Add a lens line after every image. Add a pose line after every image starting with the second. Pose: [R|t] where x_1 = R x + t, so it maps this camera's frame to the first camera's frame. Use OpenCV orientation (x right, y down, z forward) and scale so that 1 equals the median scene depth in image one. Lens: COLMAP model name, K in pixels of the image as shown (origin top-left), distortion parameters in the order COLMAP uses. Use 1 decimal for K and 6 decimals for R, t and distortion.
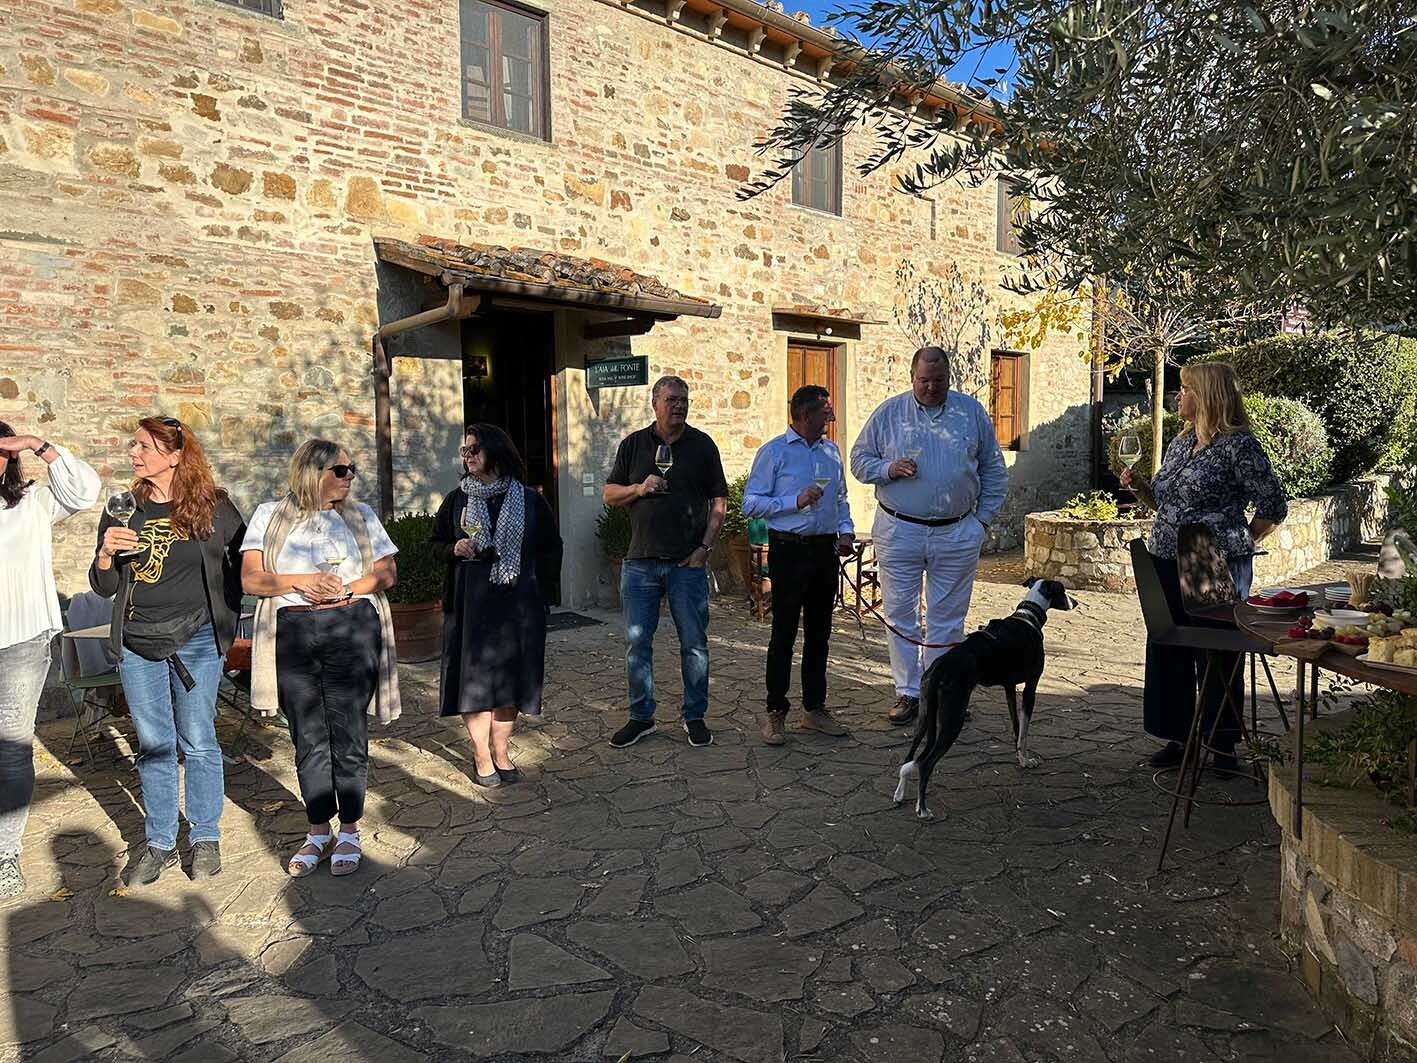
lens RADIAL K [[988.7, 0, 708.1], [0, 988.7, 531.7], [0, 0, 1]] dist [-0.002257, -0.001983]
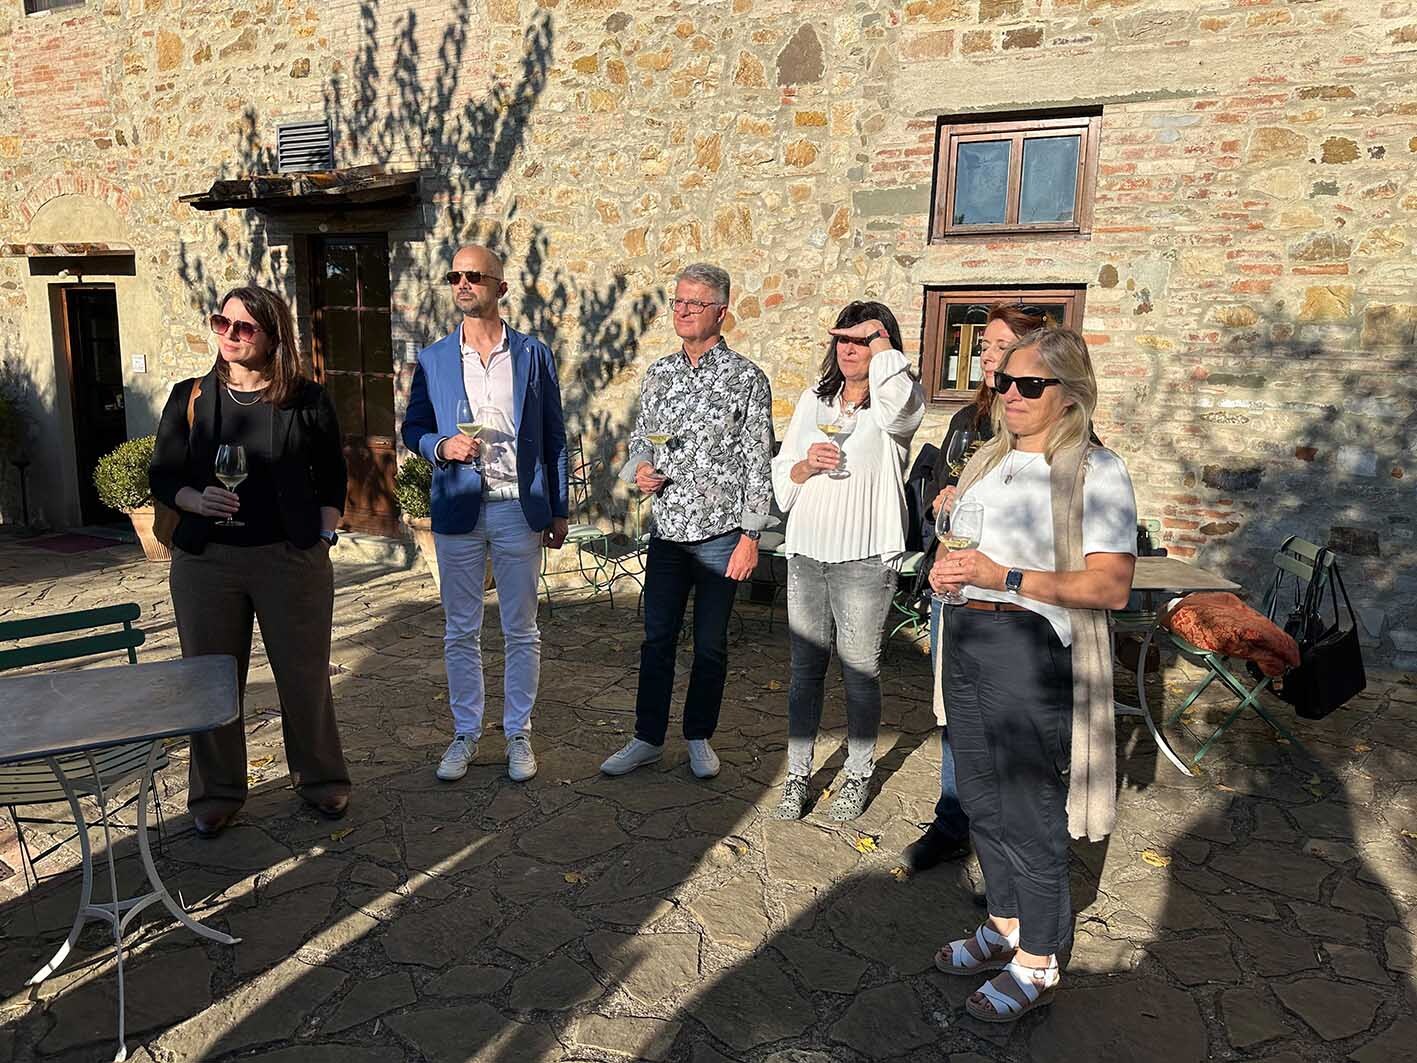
lens RADIAL K [[988.7, 0, 708.1], [0, 988.7, 529.7], [0, 0, 1]] dist [-0.002257, -0.001983]
pose [[0.359698, 0.186968, -0.914144, 0.028044], [-0.101074, 0.981761, 0.161026, -0.024373], [0.927578, 0.034475, 0.372035, 0.311070]]
